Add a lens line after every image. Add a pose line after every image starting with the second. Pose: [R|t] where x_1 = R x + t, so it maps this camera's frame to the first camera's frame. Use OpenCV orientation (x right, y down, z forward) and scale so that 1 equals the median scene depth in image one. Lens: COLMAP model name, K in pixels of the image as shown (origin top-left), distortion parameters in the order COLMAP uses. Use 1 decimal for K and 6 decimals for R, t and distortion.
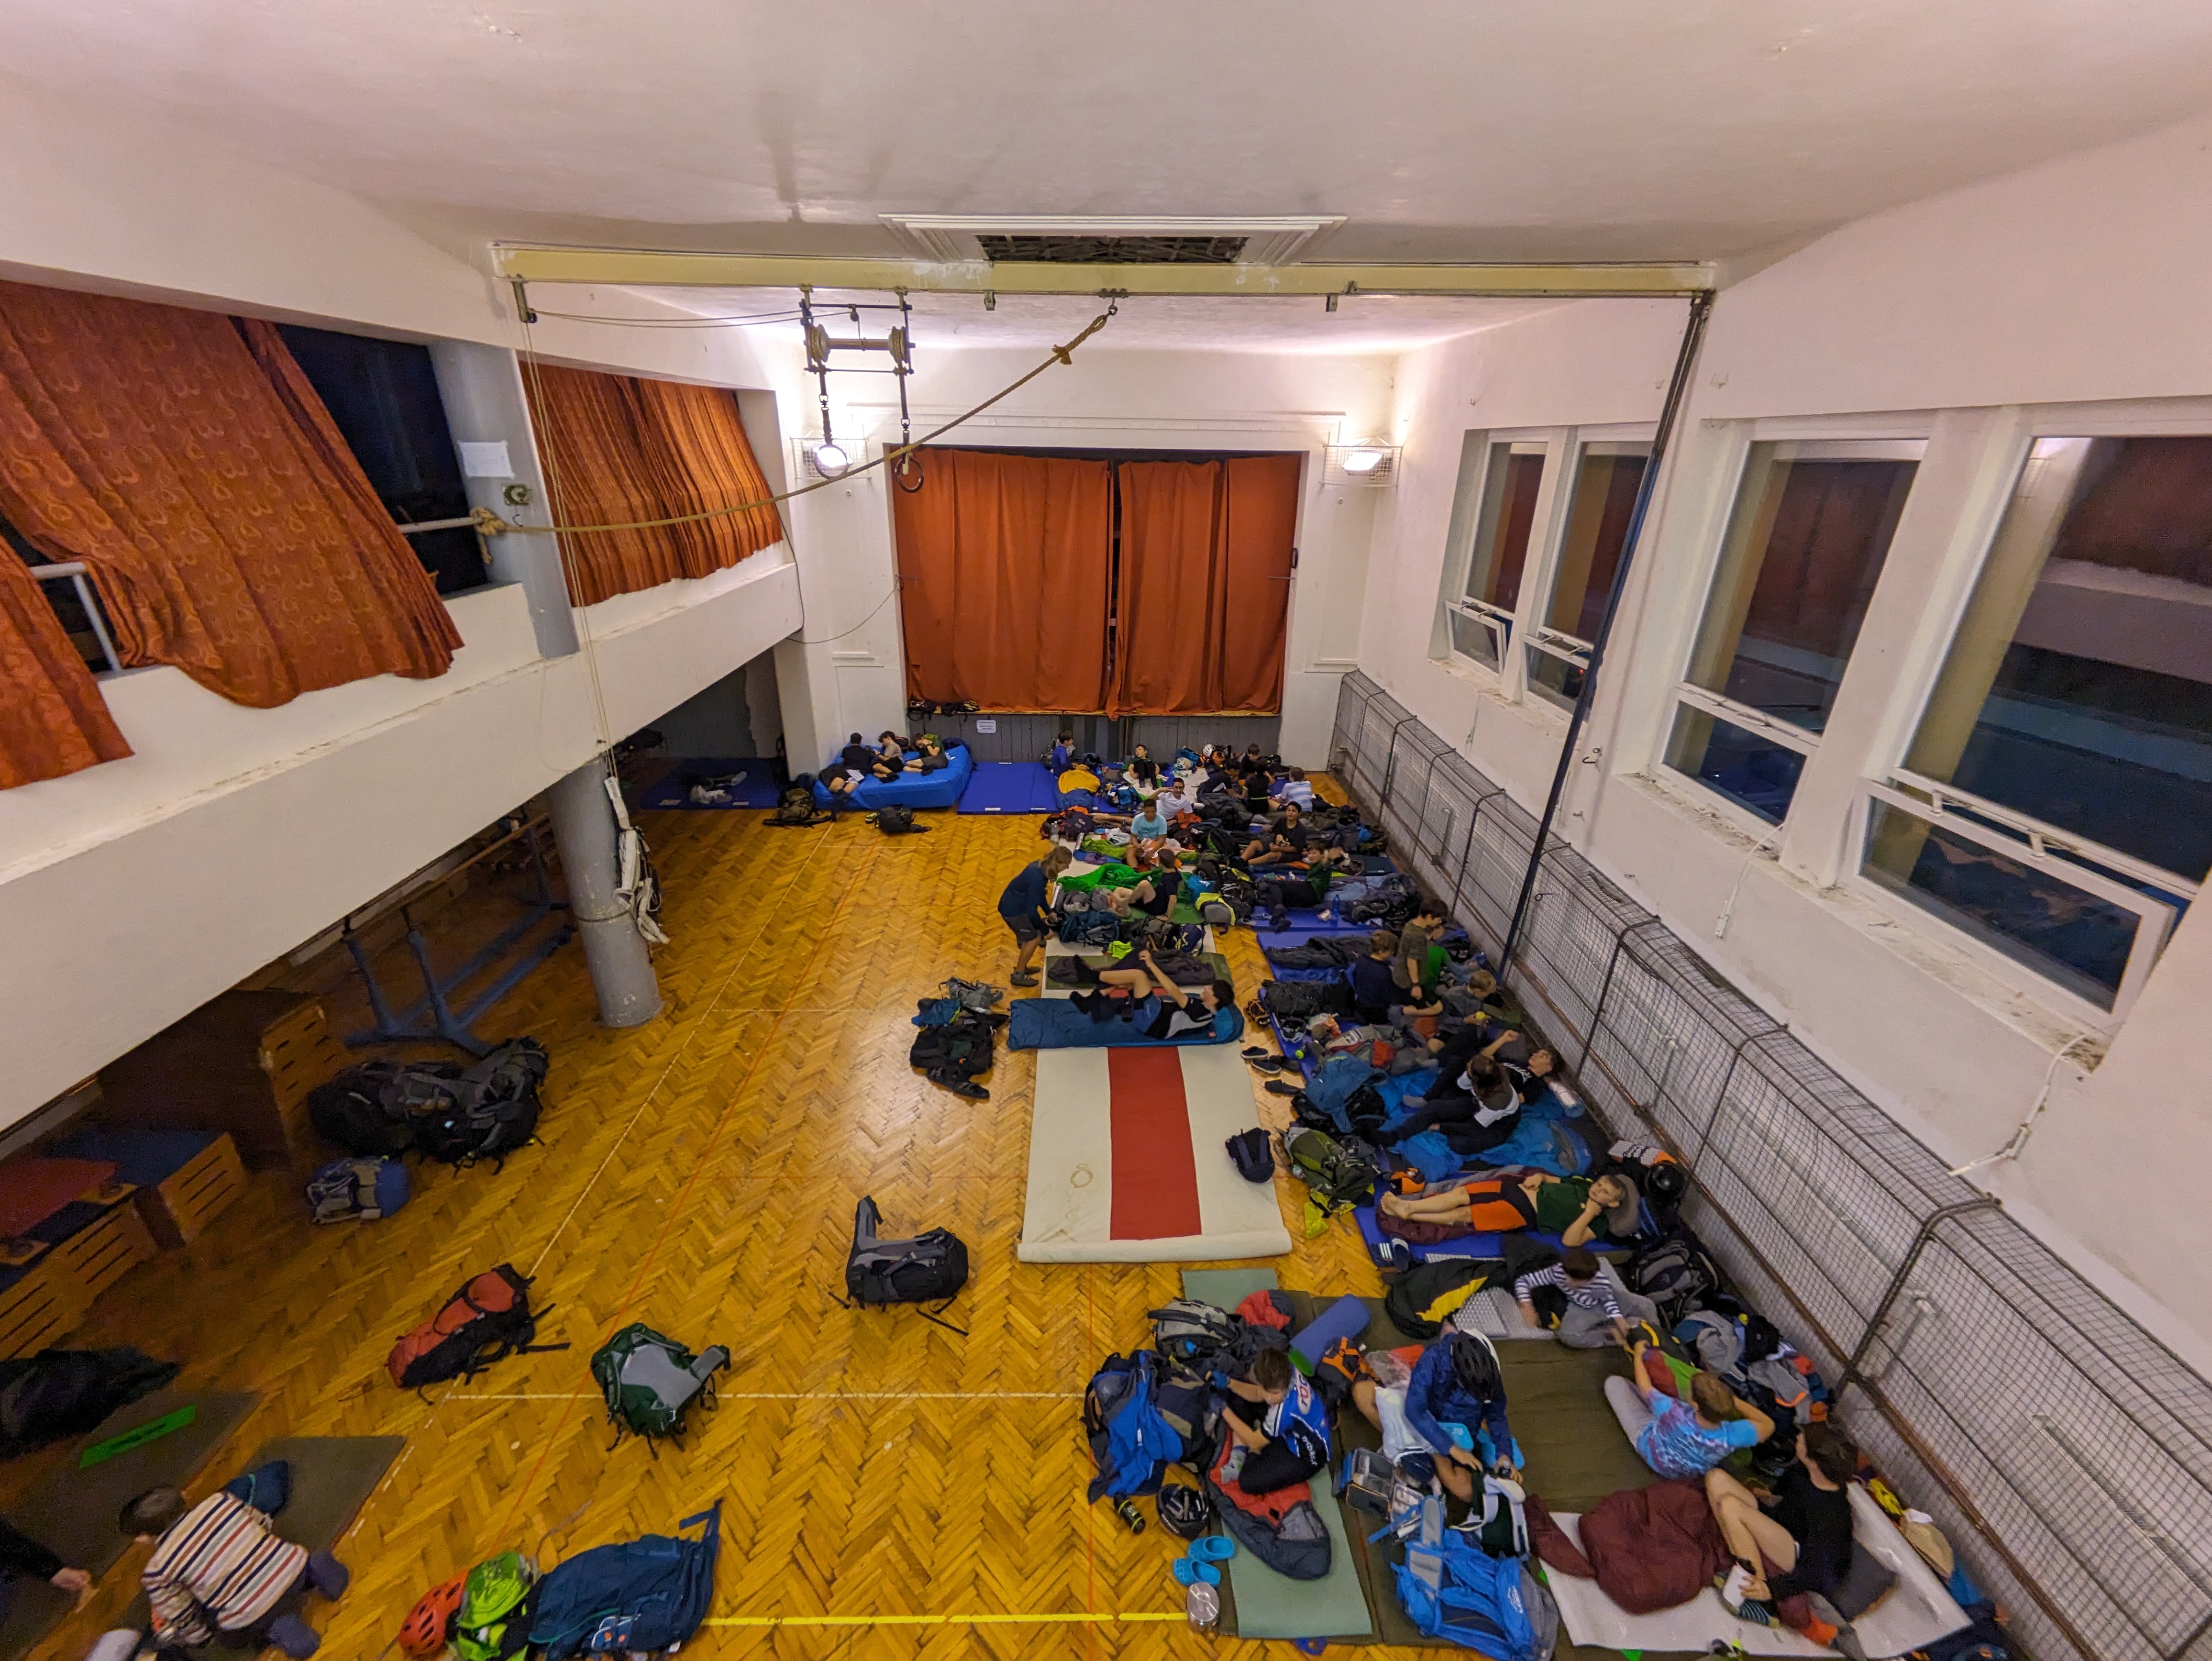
lens RADIAL K [[871.0, 0, 1095.4], [0, 871.0, 825.4], [0, 0, 1]] dist [0.001204, 0.000610]
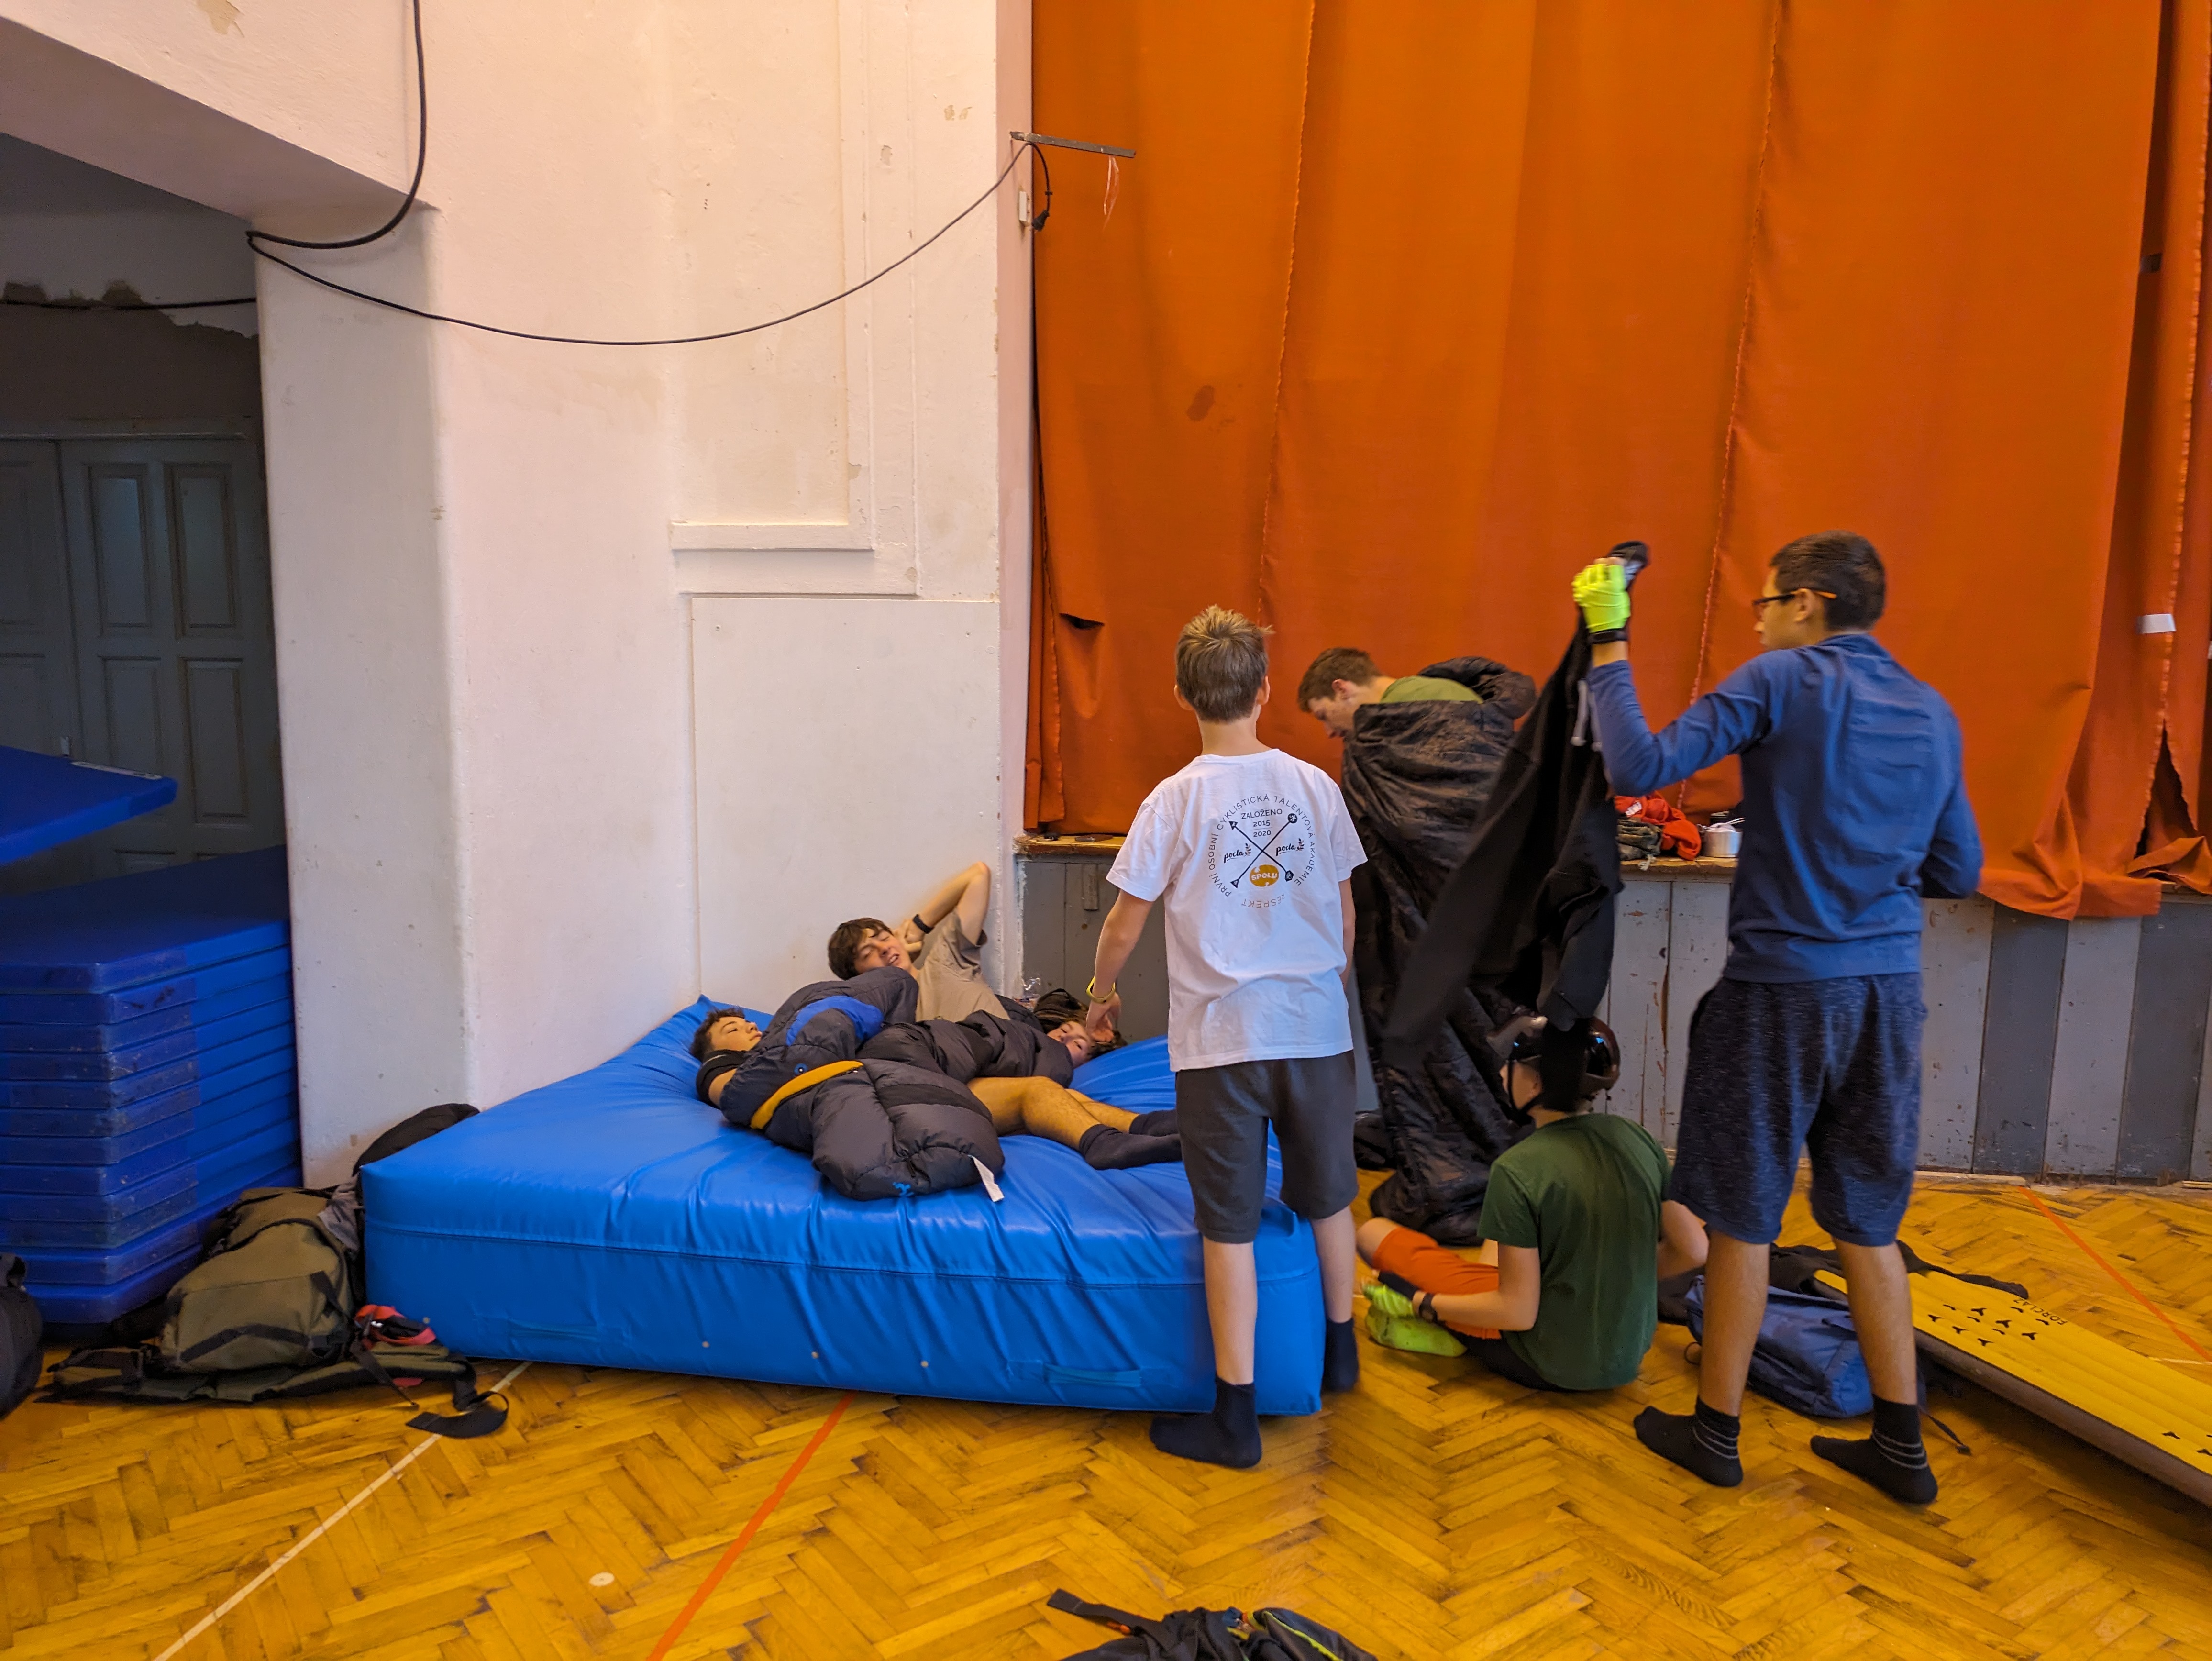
lens RADIAL K [[1584.7, 0, 1097.9], [0, 1584.7, 838.9], [0, 0, 1]] dist [0.018967, -0.002857]
pose [[0.980516, 0.025158, -0.194820, -0.171036], [-0.078236, 0.959726, -0.269823, -0.049043], [0.180185, 0.279808, 0.942996, 0.886174]]
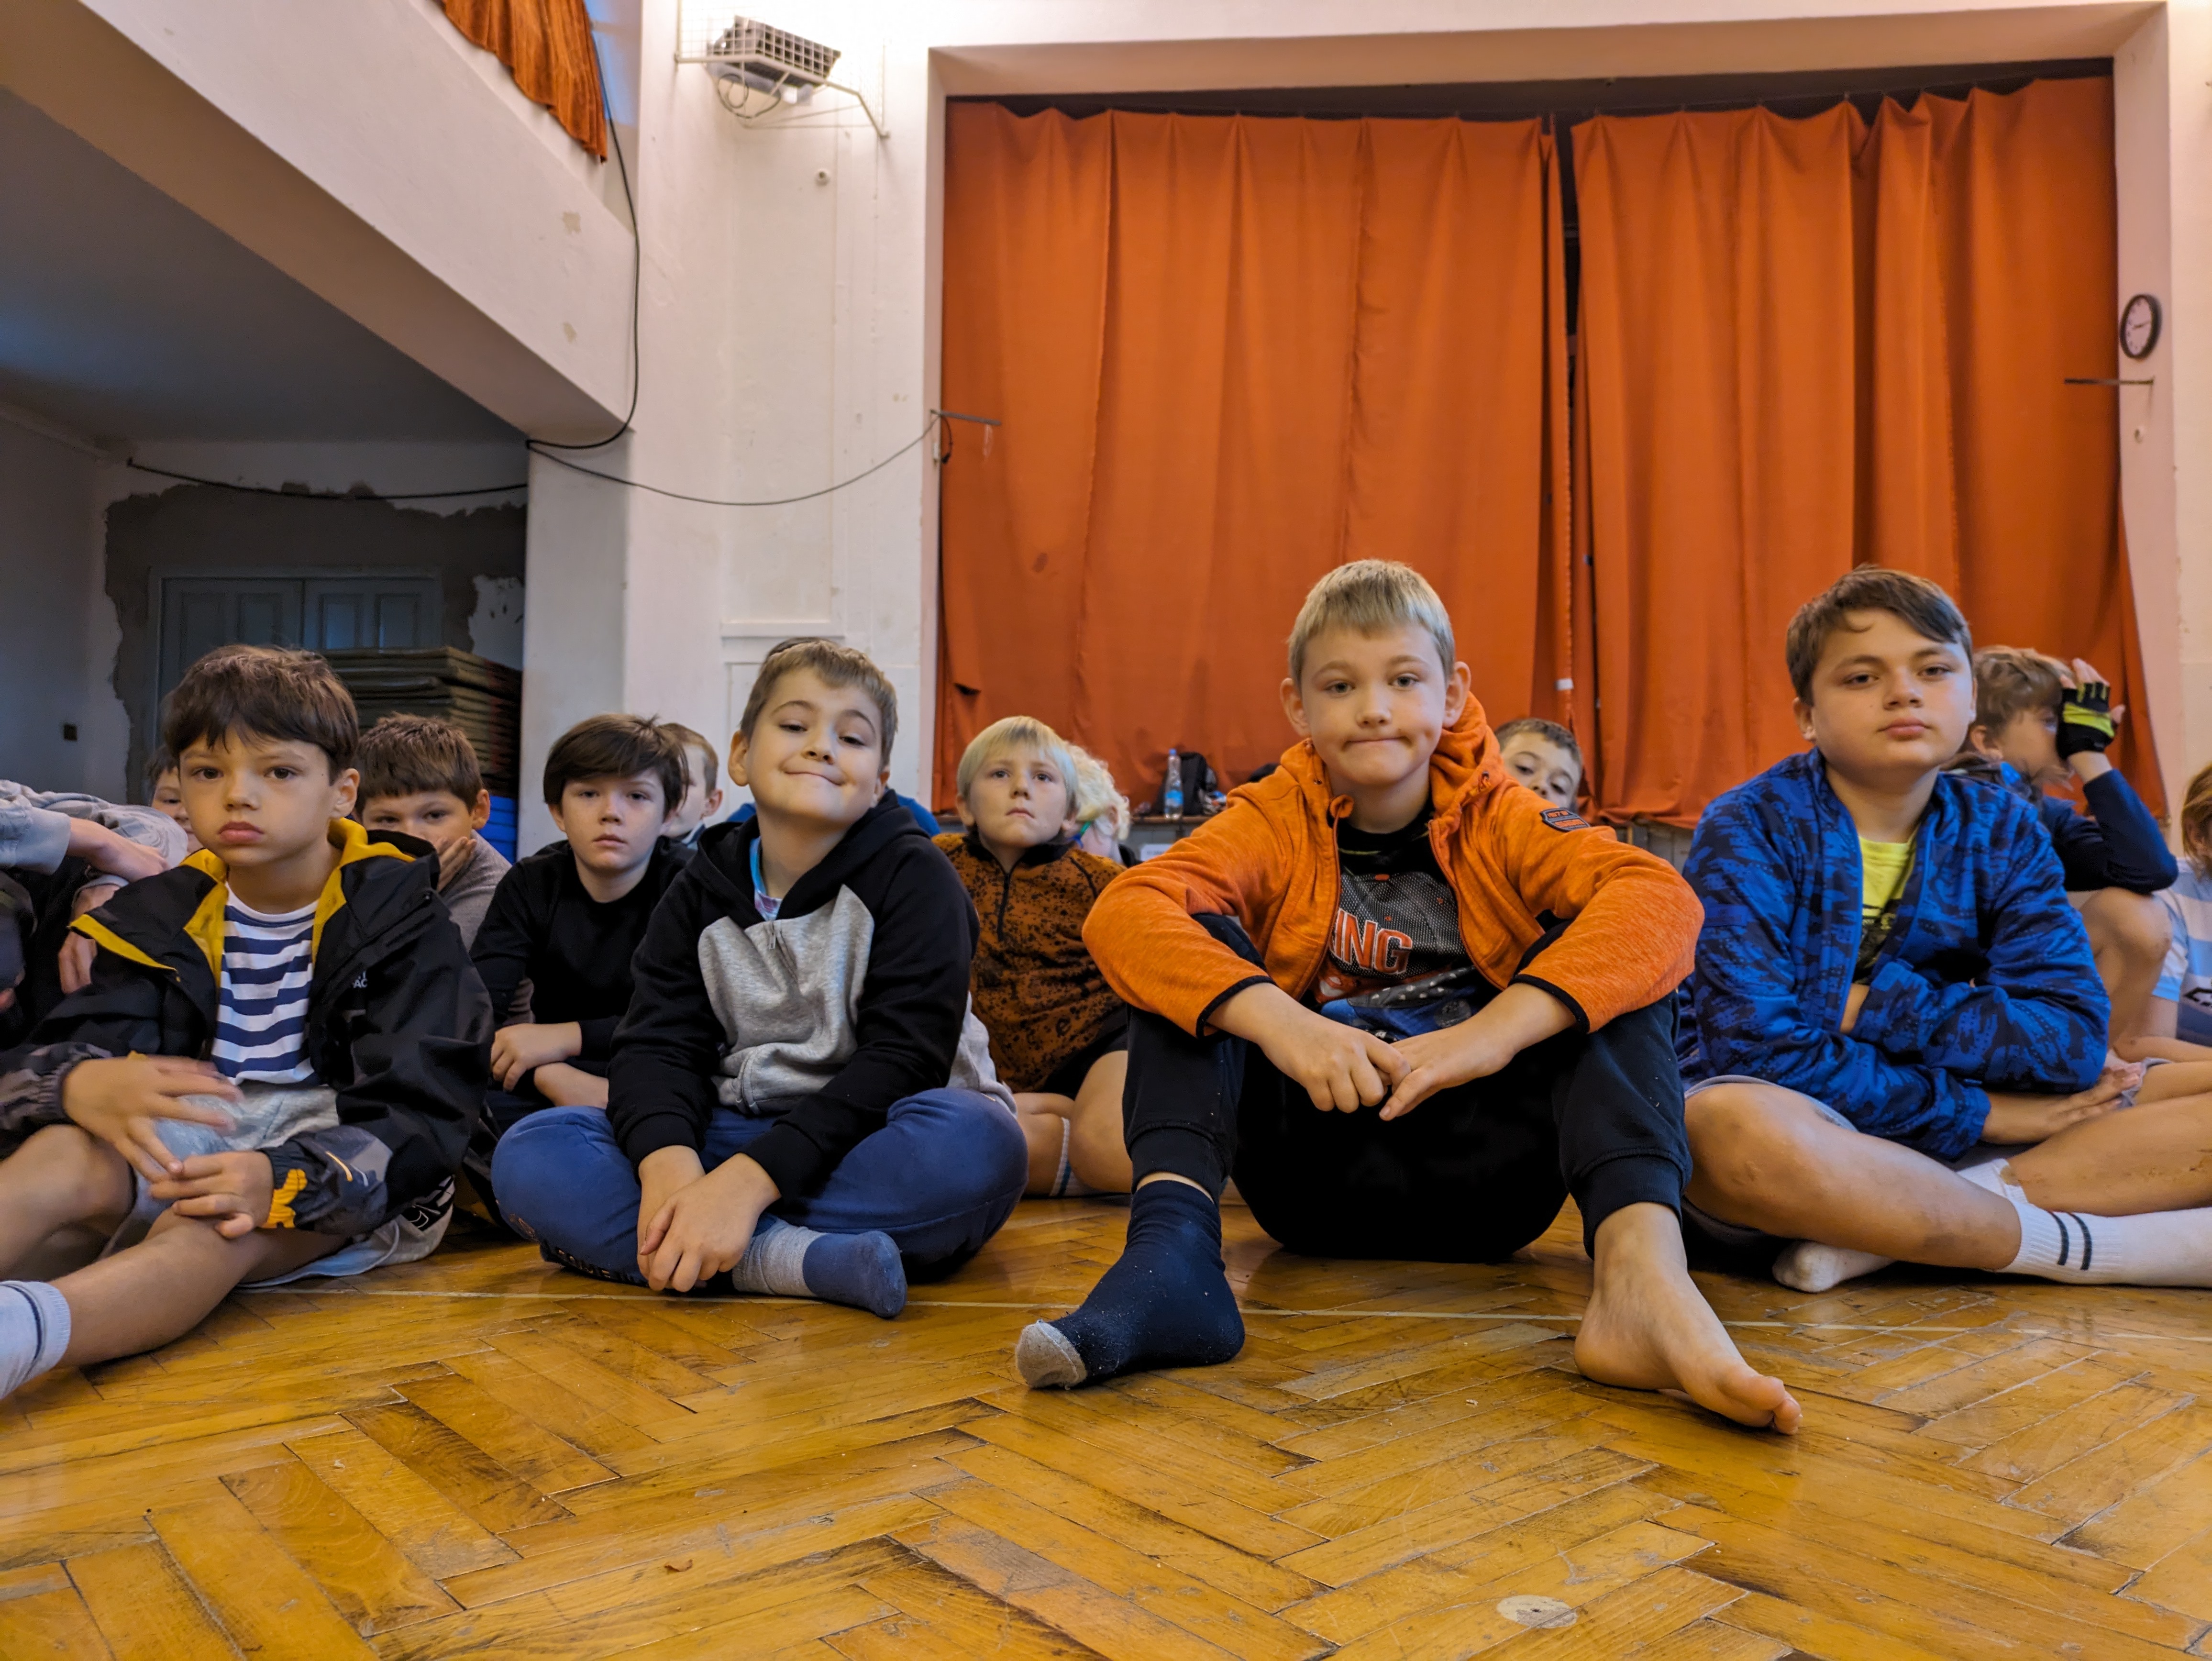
lens RADIAL K [[1634.6, 0, 1132.4], [0, 1634.6, 832.9], [0, 0, 1]] dist [0.026235, -0.016944]
pose [[0.995818, -0.007120, -0.091086, -0.114729], [-0.035059, 0.890855, -0.452933, 0.191758], [0.084369, 0.454232, 0.886879, 0.632482]]
